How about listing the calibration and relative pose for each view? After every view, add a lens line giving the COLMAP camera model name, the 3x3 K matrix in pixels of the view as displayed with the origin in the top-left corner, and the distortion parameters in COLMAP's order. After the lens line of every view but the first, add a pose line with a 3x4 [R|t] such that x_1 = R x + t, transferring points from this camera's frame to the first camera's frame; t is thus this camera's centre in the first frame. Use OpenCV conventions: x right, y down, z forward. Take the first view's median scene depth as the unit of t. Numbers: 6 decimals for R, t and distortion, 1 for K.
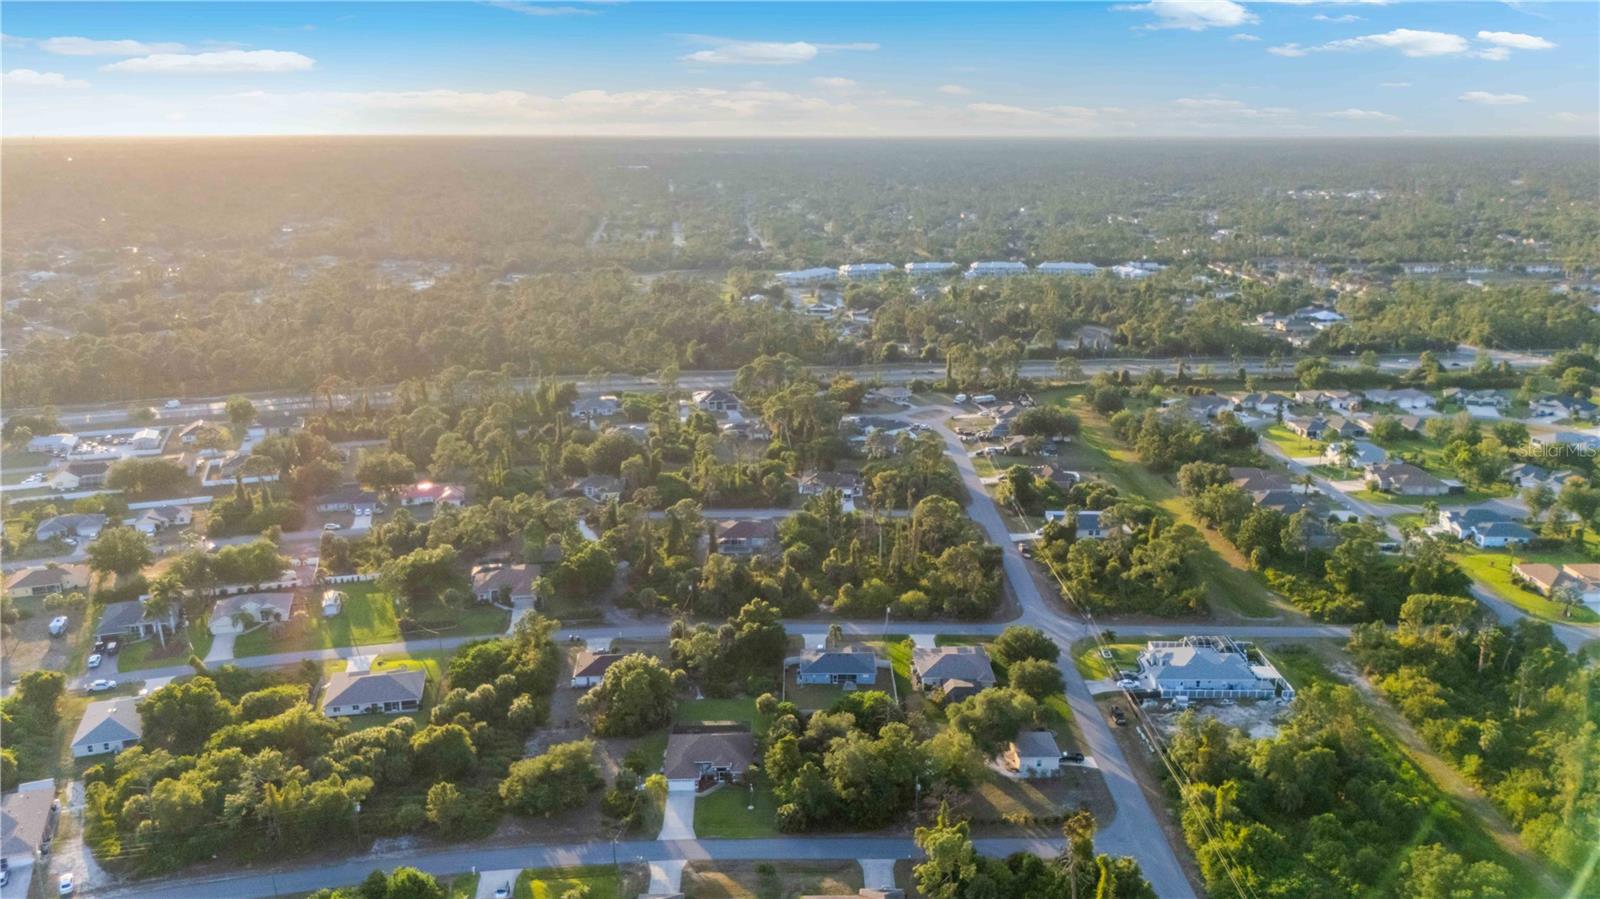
lens RADIAL K [[1214.4, 0, 800.0], [0, 1214.4, 449.5], [0, 0, 1]] dist [0.067908, -0.089936]
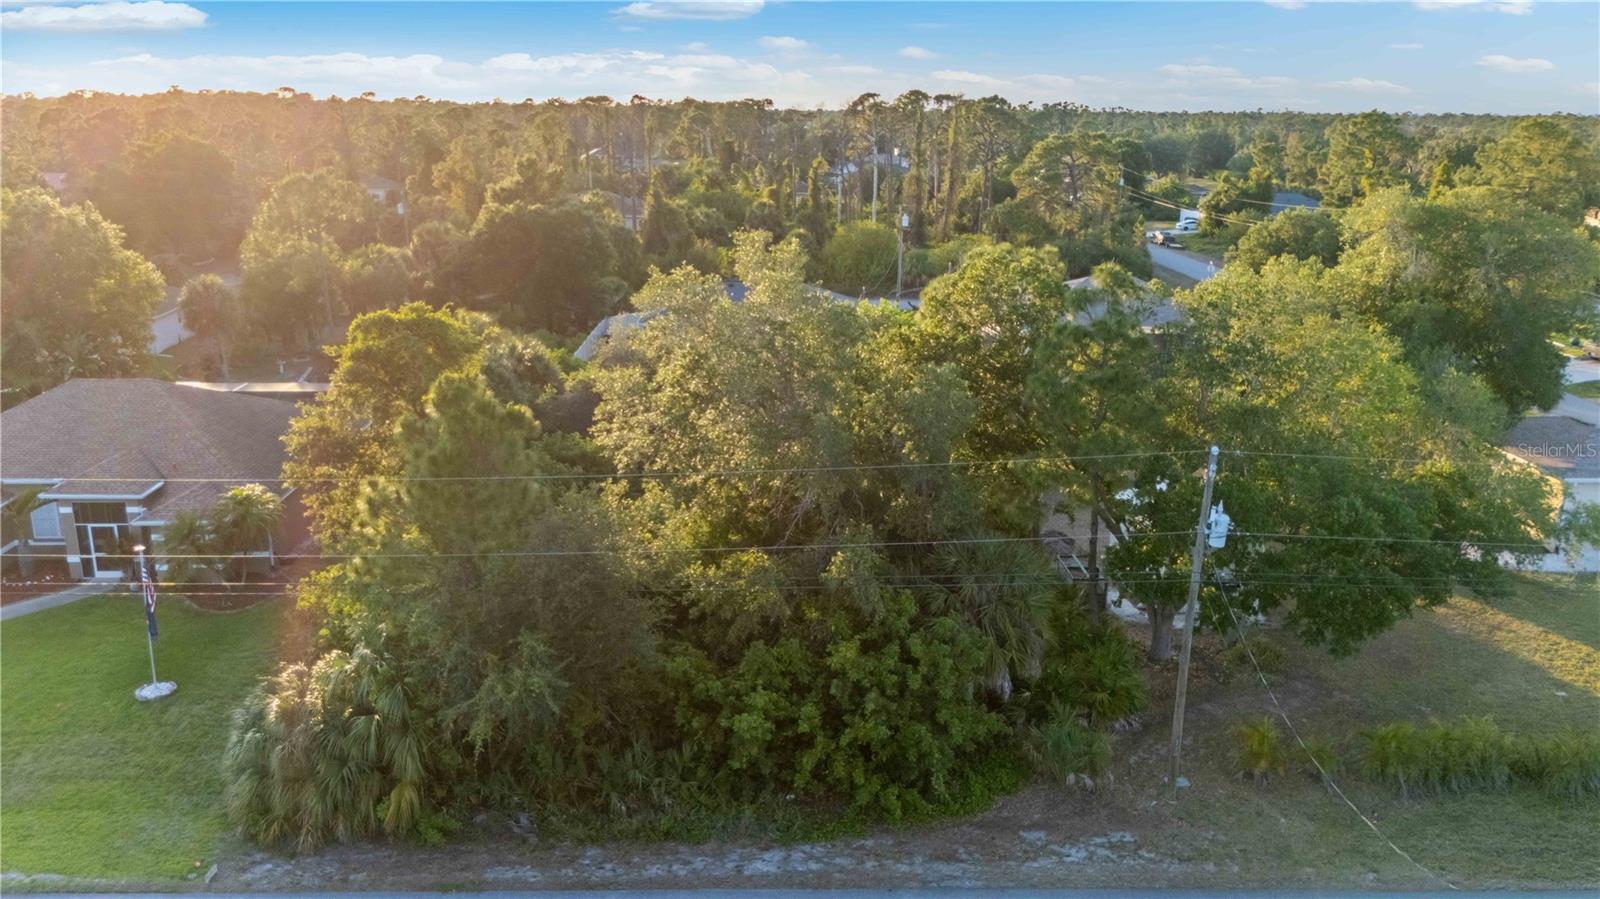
lens RADIAL K [[1193.9, 0, 800.0], [0, 1193.9, 449.5], [0, 0, 1]] dist [0.055247, -0.065552]
pose [[0.999749, 0.005403, 0.021763, 0.030929], [-0.005709, 0.999886, 0.014001, 0.181319], [-0.021685, -0.014122, 0.999665, 0.587022]]
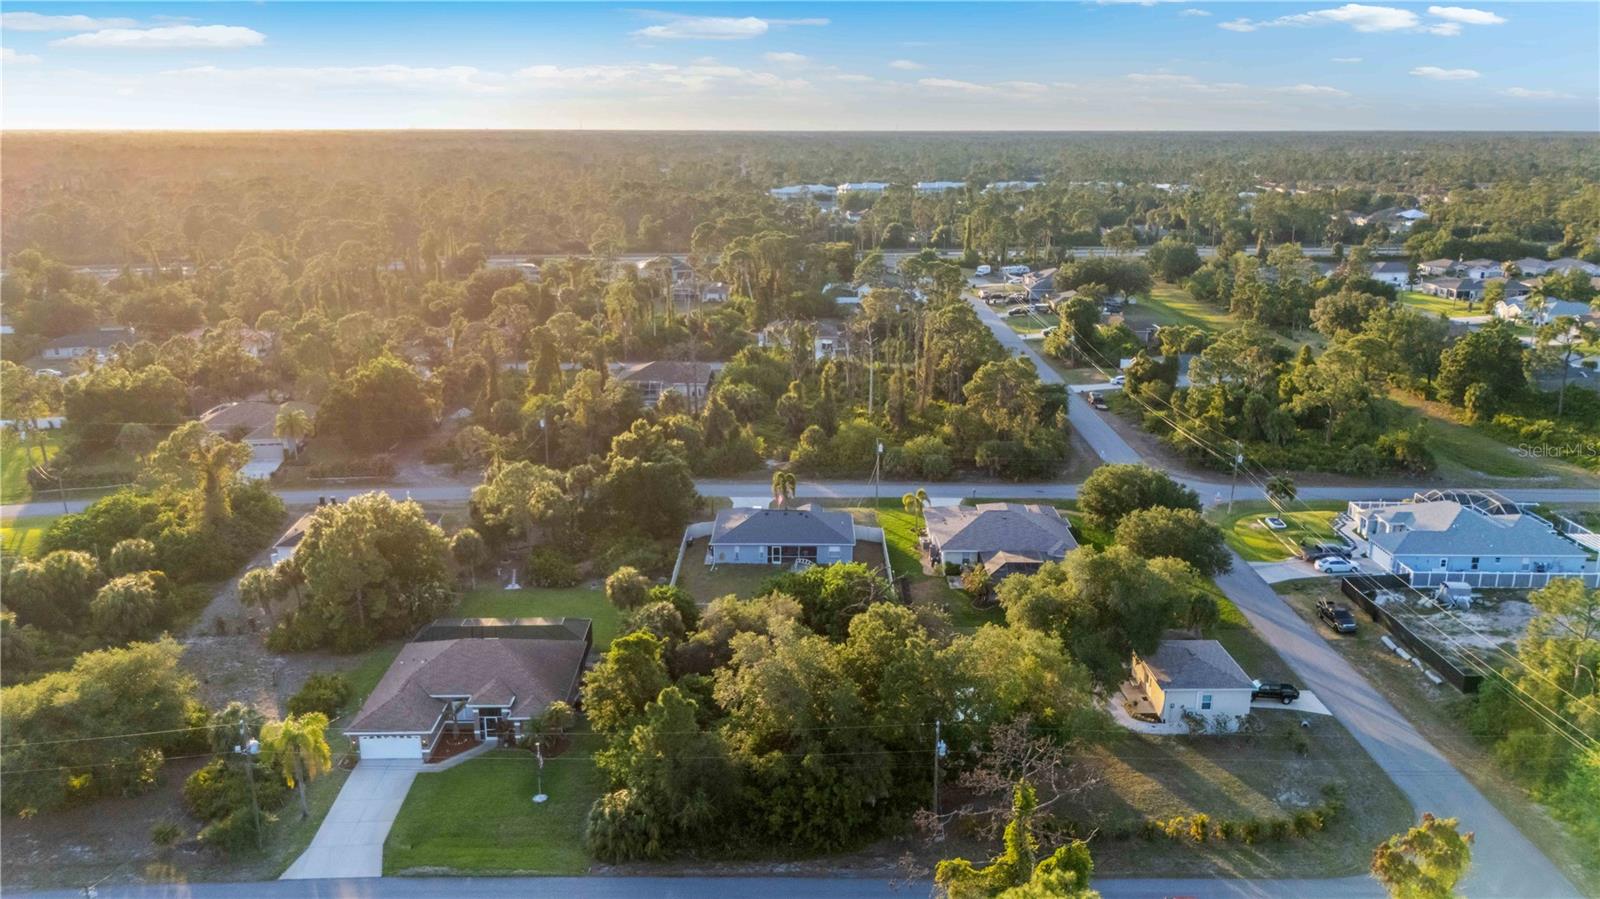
lens RADIAL K [[1193.9, 0, 800.0], [0, 1193.9, 449.5], [0, 0, 1]] dist [0.055247, -0.065552]
pose [[0.999973, 0.003023, -0.006696, 0.036266], [-0.003004, 0.999992, 0.002726, 0.121034], [0.006704, -0.002706, 0.999974, 0.413651]]
